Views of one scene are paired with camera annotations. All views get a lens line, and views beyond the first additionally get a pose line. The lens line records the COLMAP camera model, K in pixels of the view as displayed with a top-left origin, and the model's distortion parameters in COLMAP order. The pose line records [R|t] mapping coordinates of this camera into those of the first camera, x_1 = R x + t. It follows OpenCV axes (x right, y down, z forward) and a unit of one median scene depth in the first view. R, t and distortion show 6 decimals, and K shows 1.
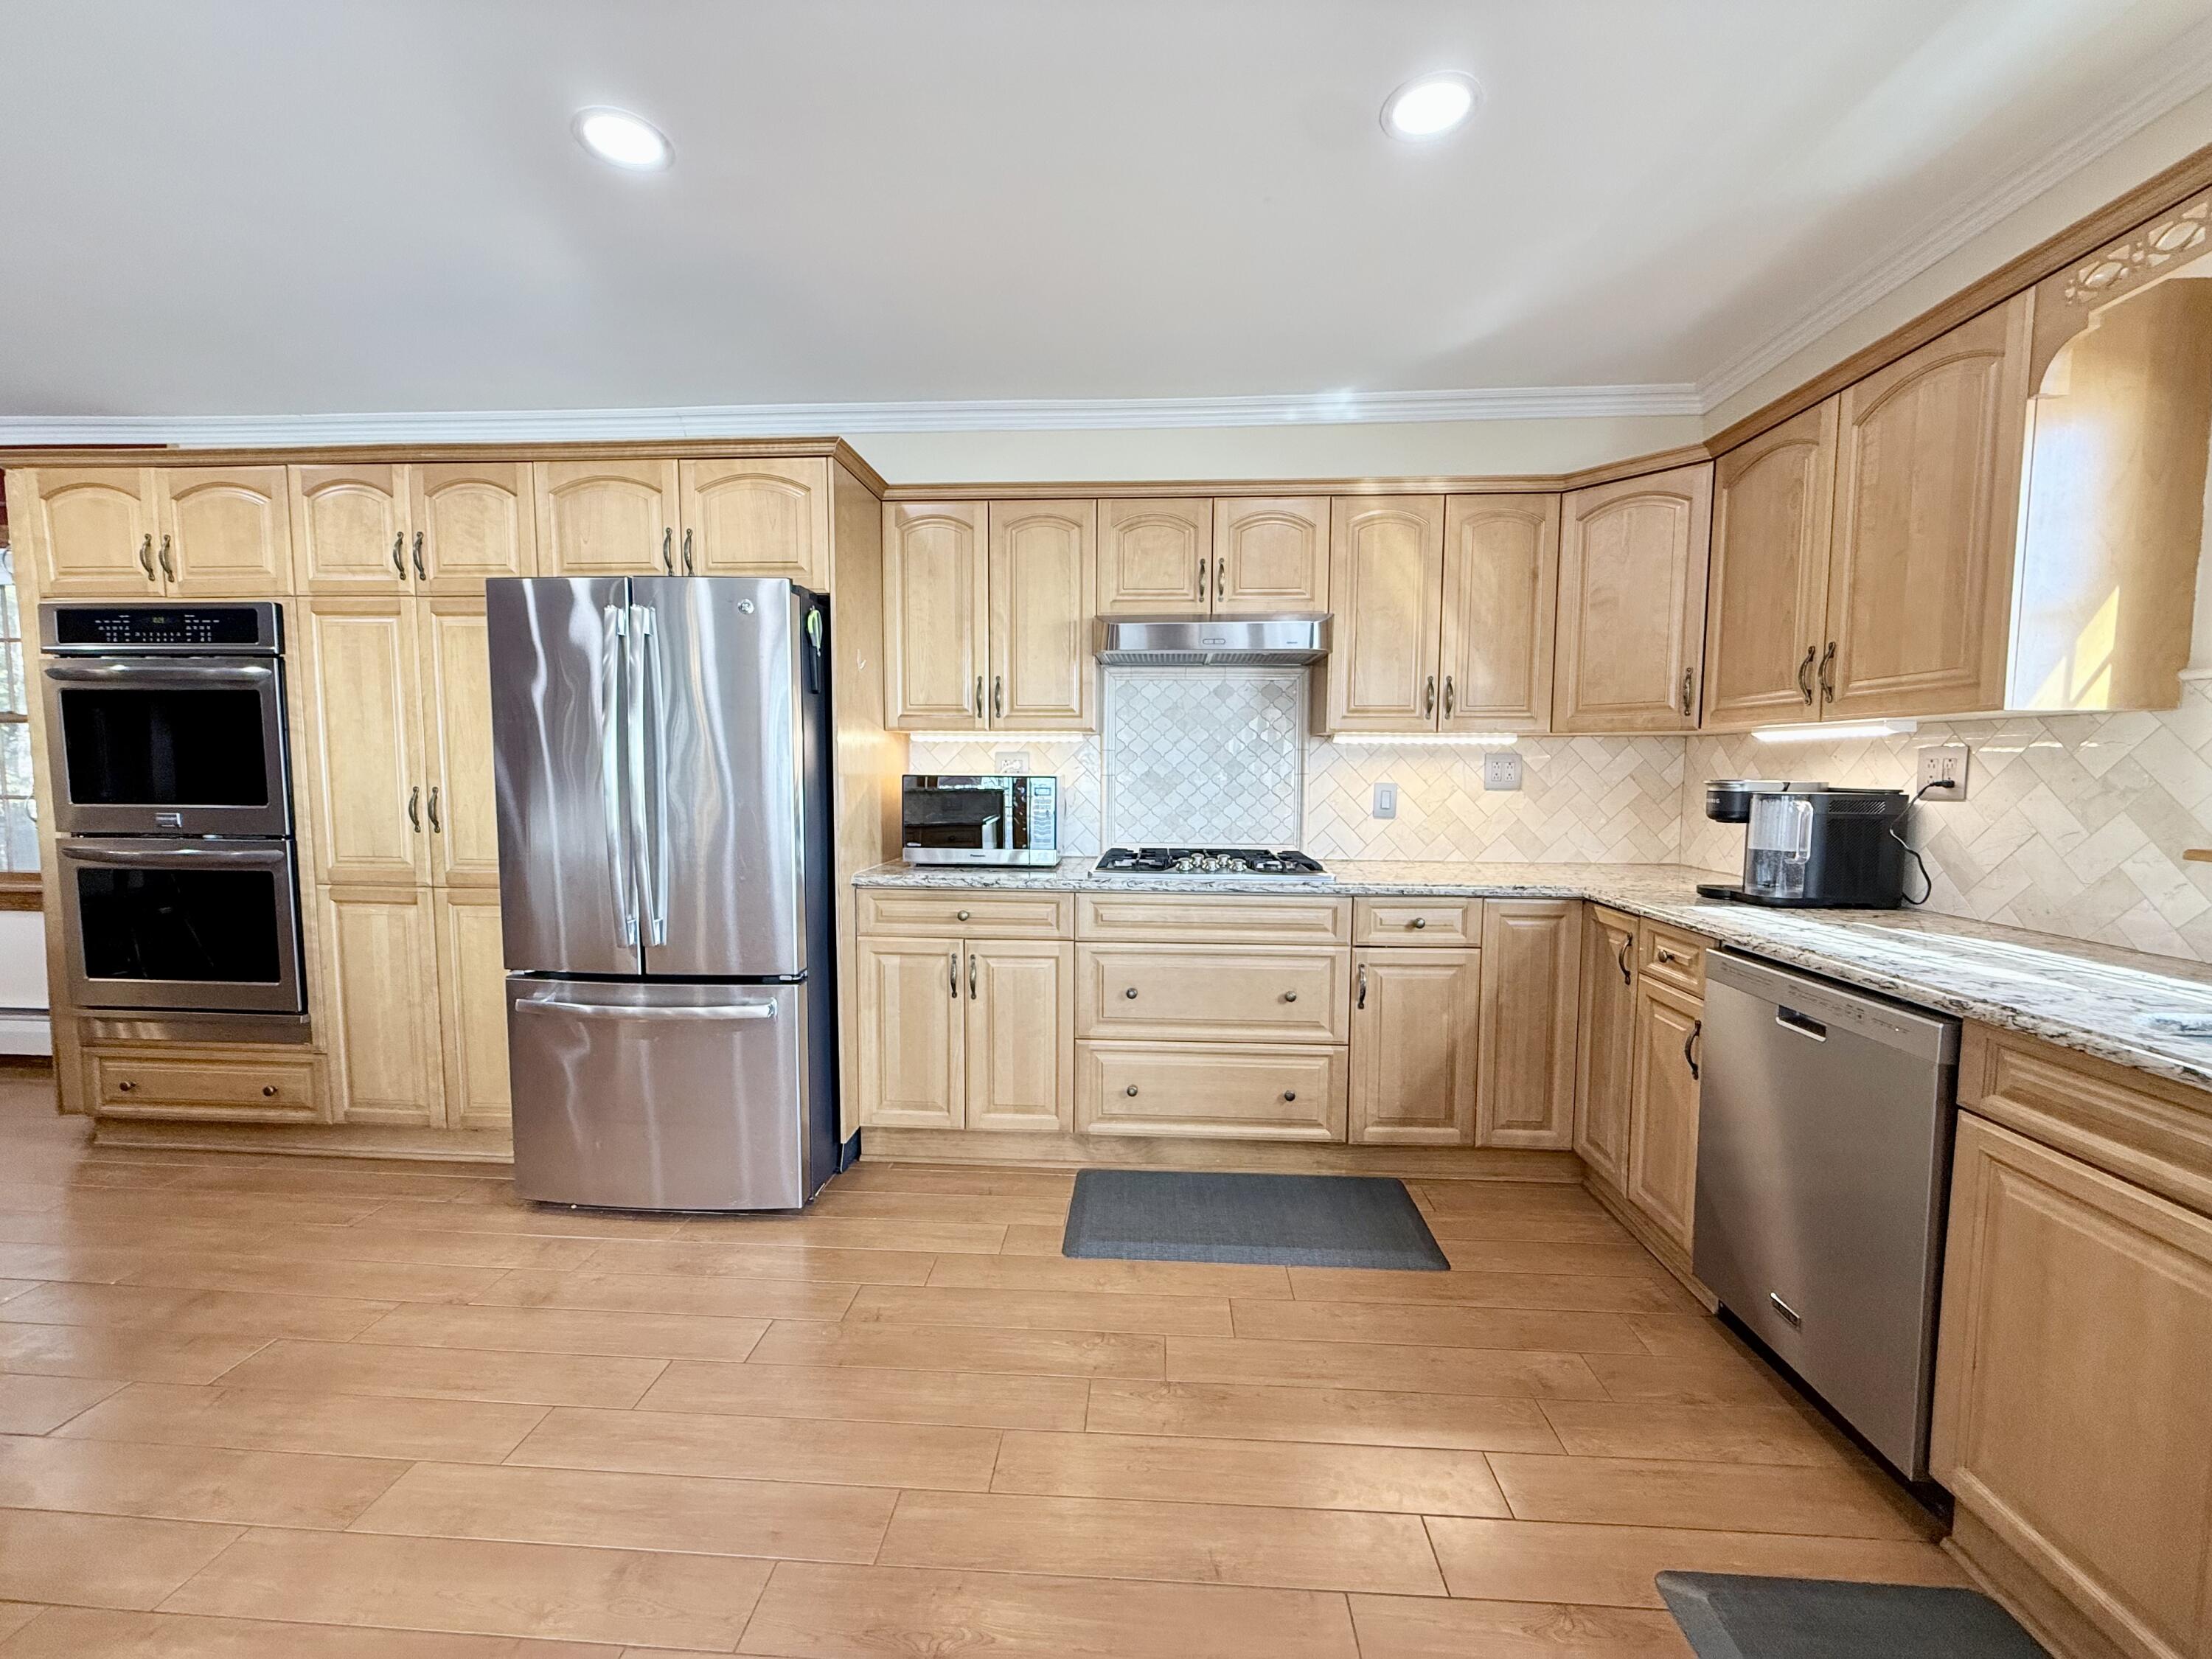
lens RADIAL K [[880.4, 0, 1106.2], [0, 880.4, 828.2], [0, 0, 1]] dist [-0.000229, -0.000015]
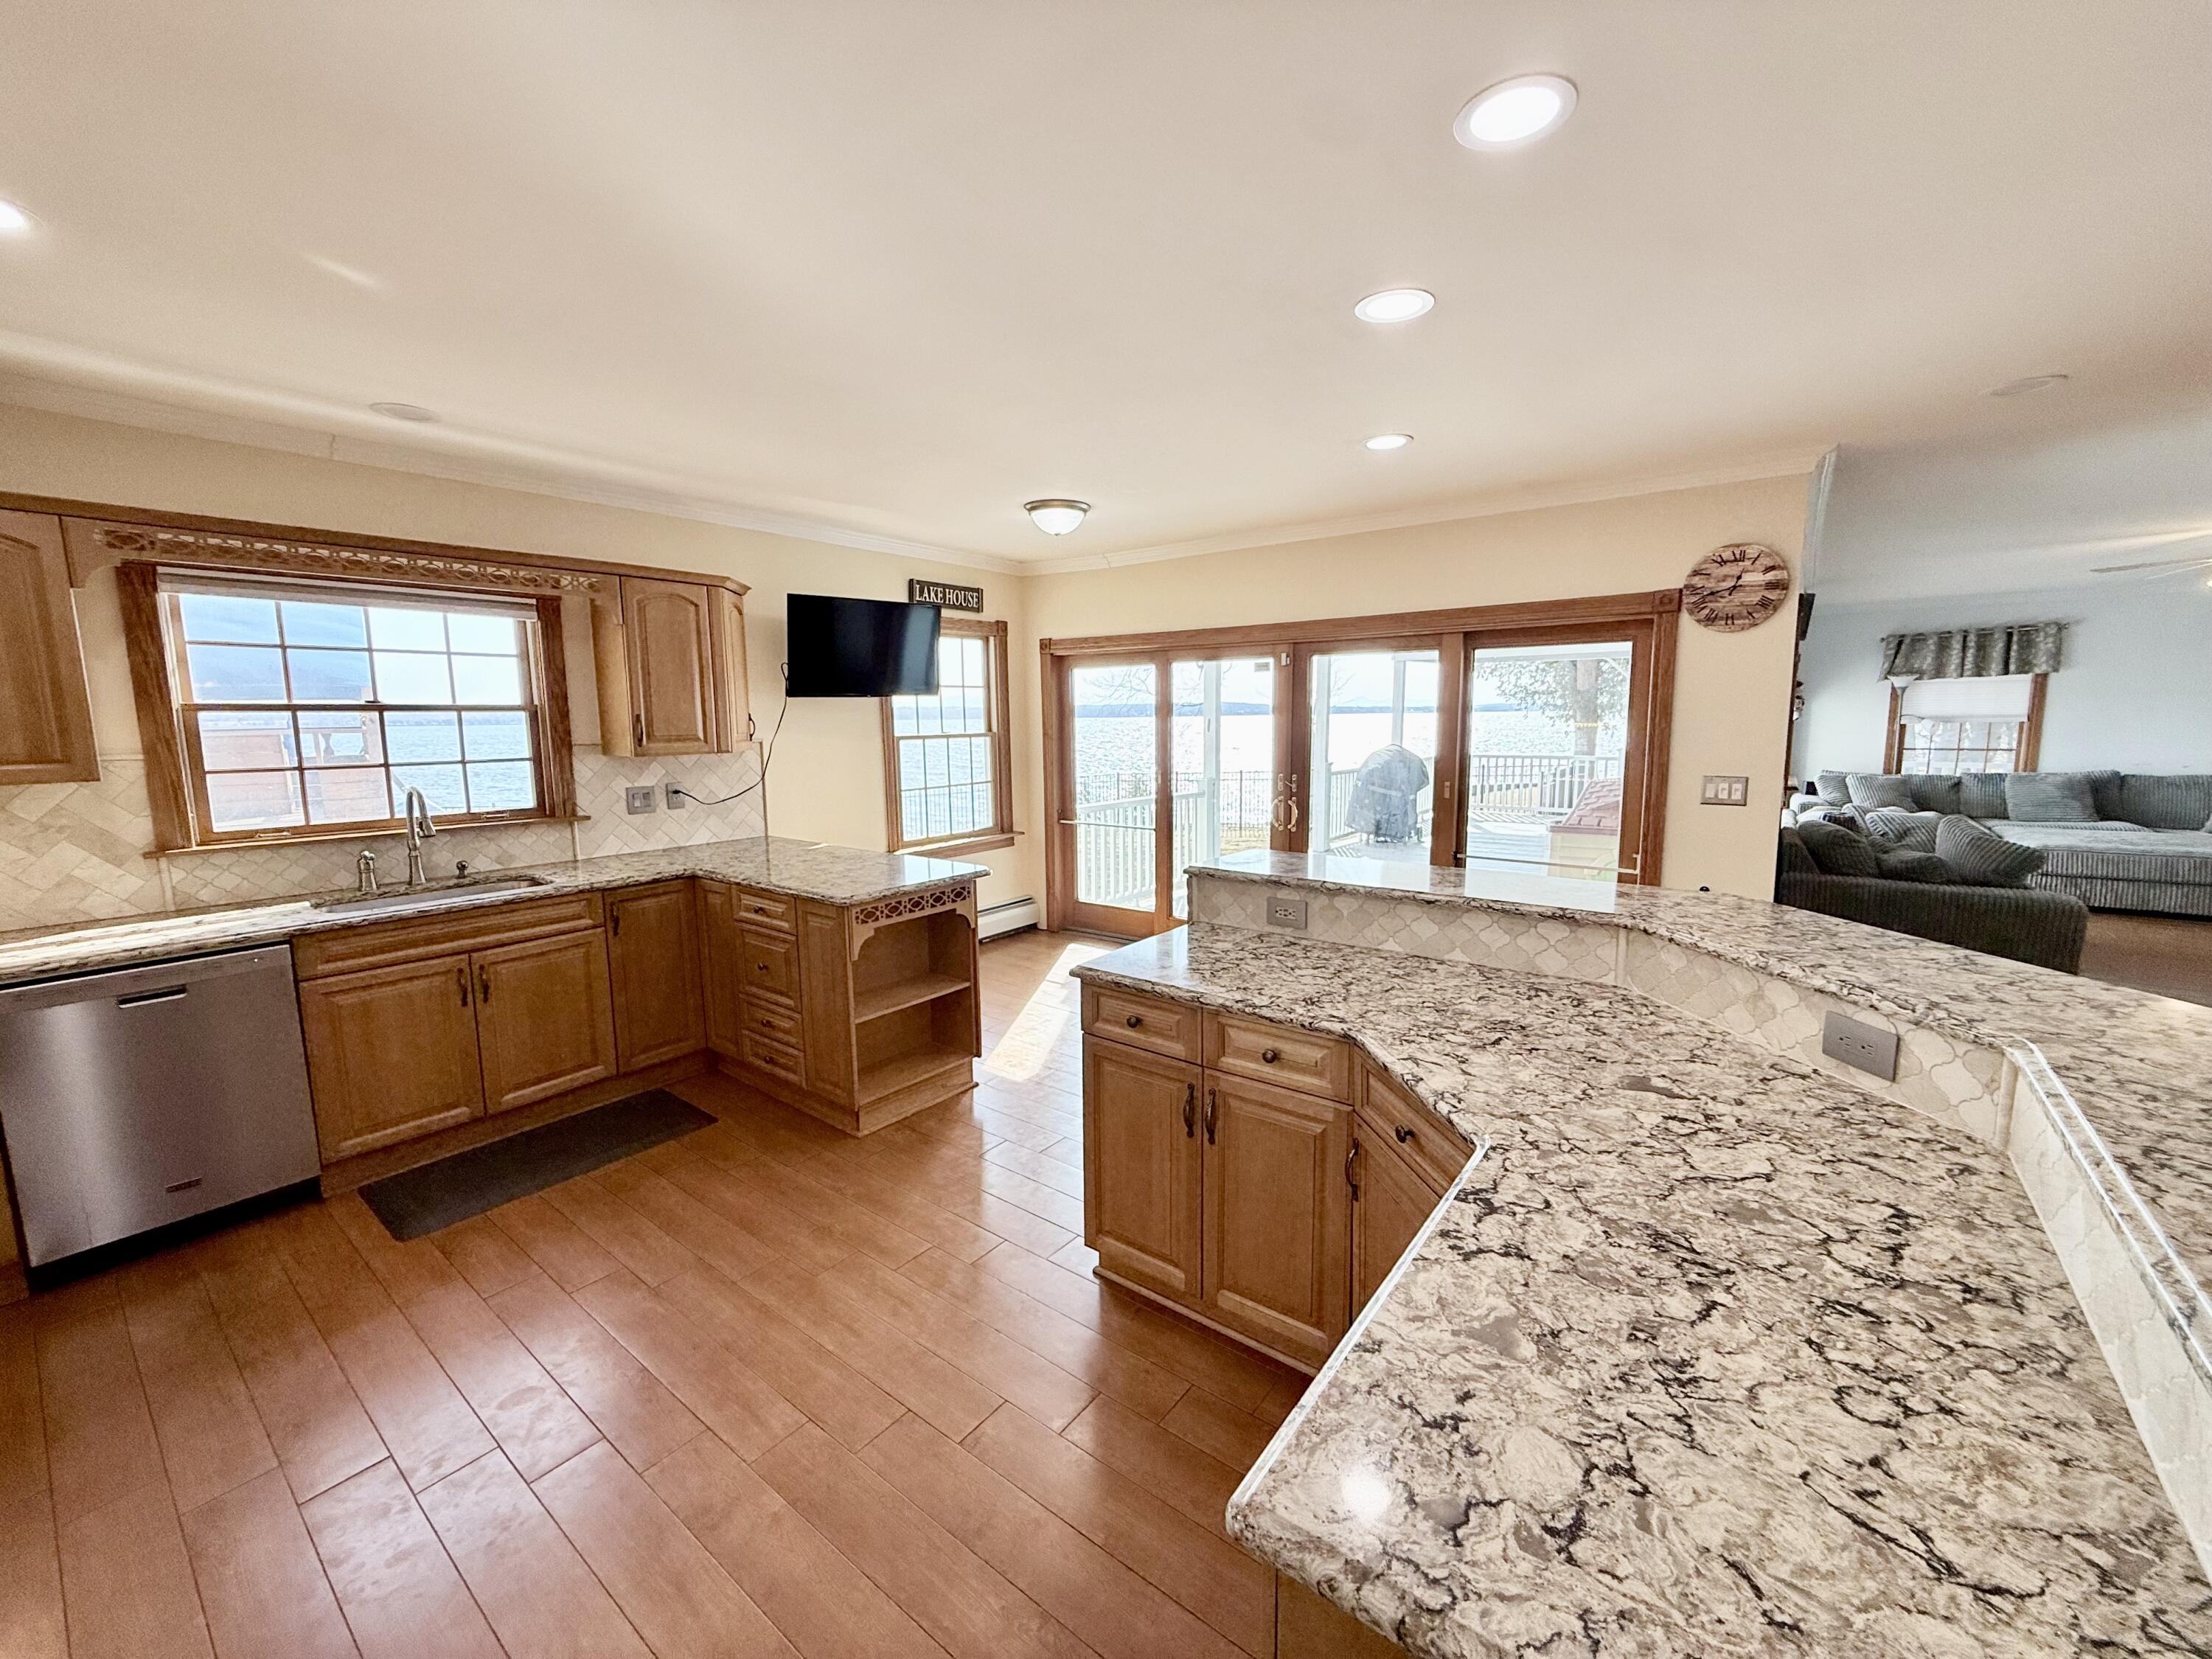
lens RADIAL K [[880.4, 0, 1104.4], [0, 880.4, 829.3], [0, 0, 1]] dist [-0.000229, -0.000015]
pose [[-0.827988, -0.068230, 0.556580, -0.844416], [0.047070, 0.980610, 0.190234, -0.163796], [-0.558767, 0.183709, -0.808721, 0.789464]]
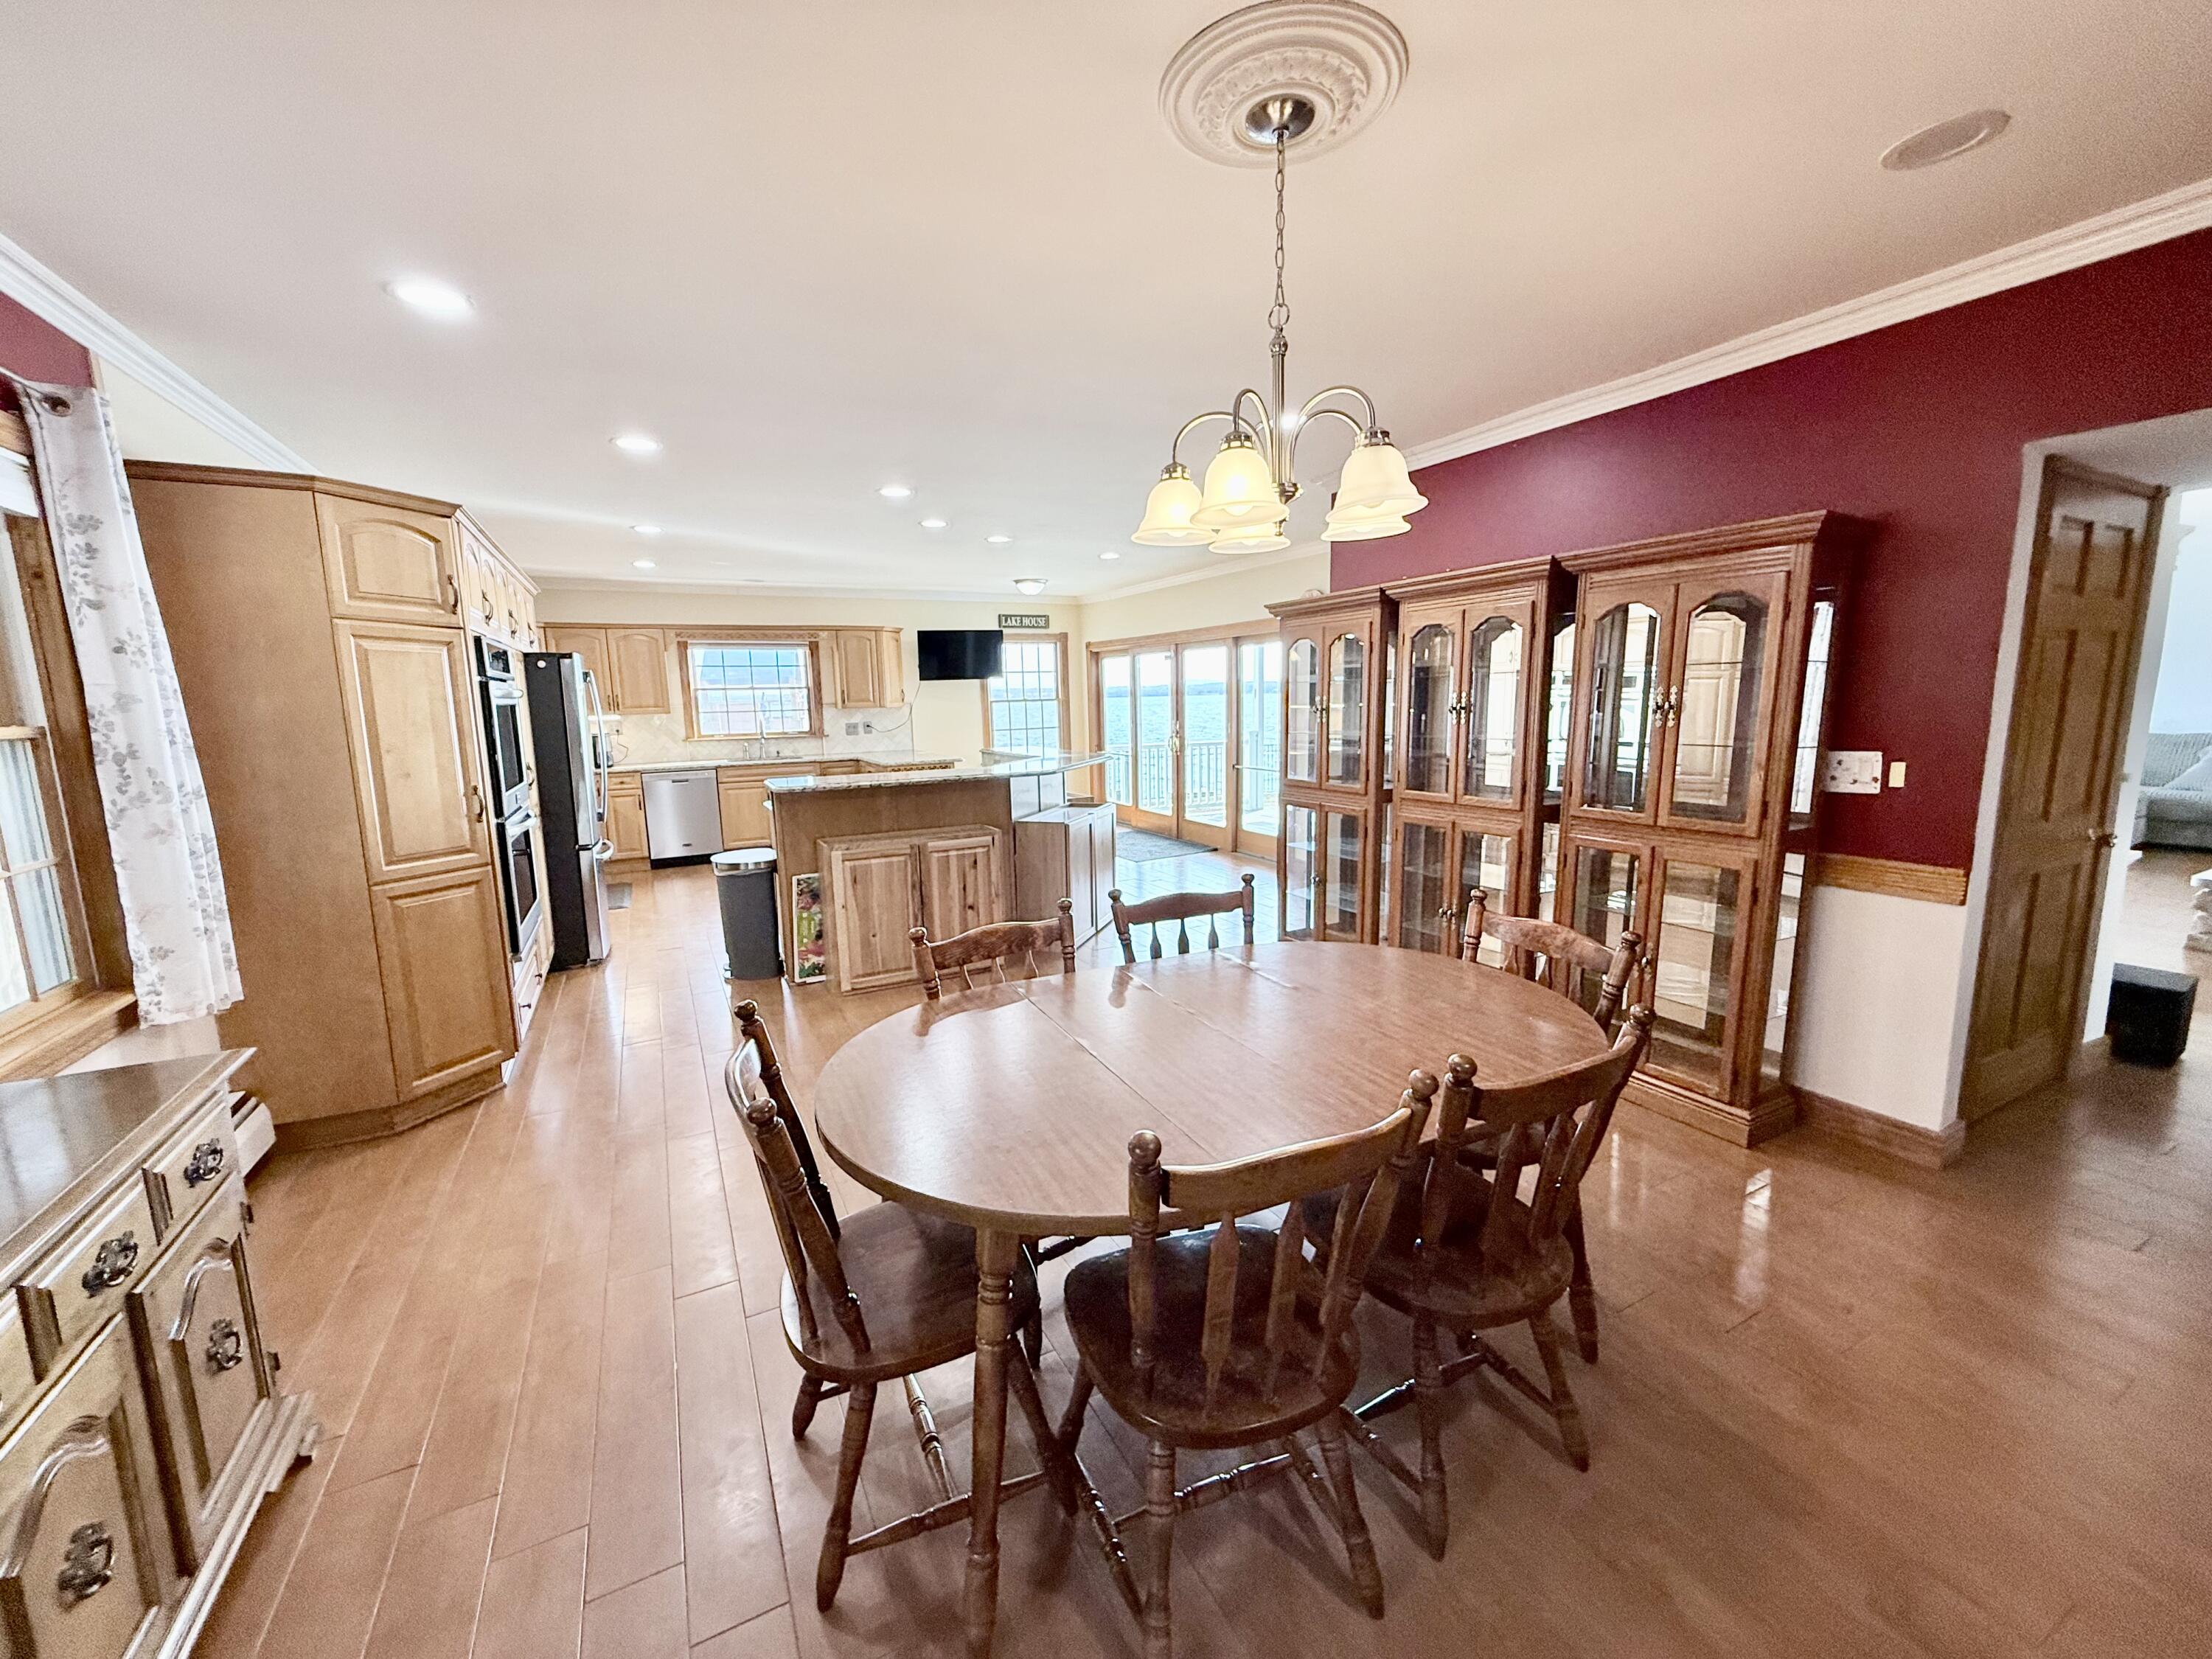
lens RADIAL K [[880.4, 0, 1106.6], [0, 880.4, 824.0], [0, 0, 1]] dist [-0.000229, -0.000015]
pose [[-0.510986, -0.117036, 0.851585, -2.756345], [0.082923, 0.979356, 0.184353, -0.144889], [-0.855580, 0.164818, -0.490732, 0.876966]]
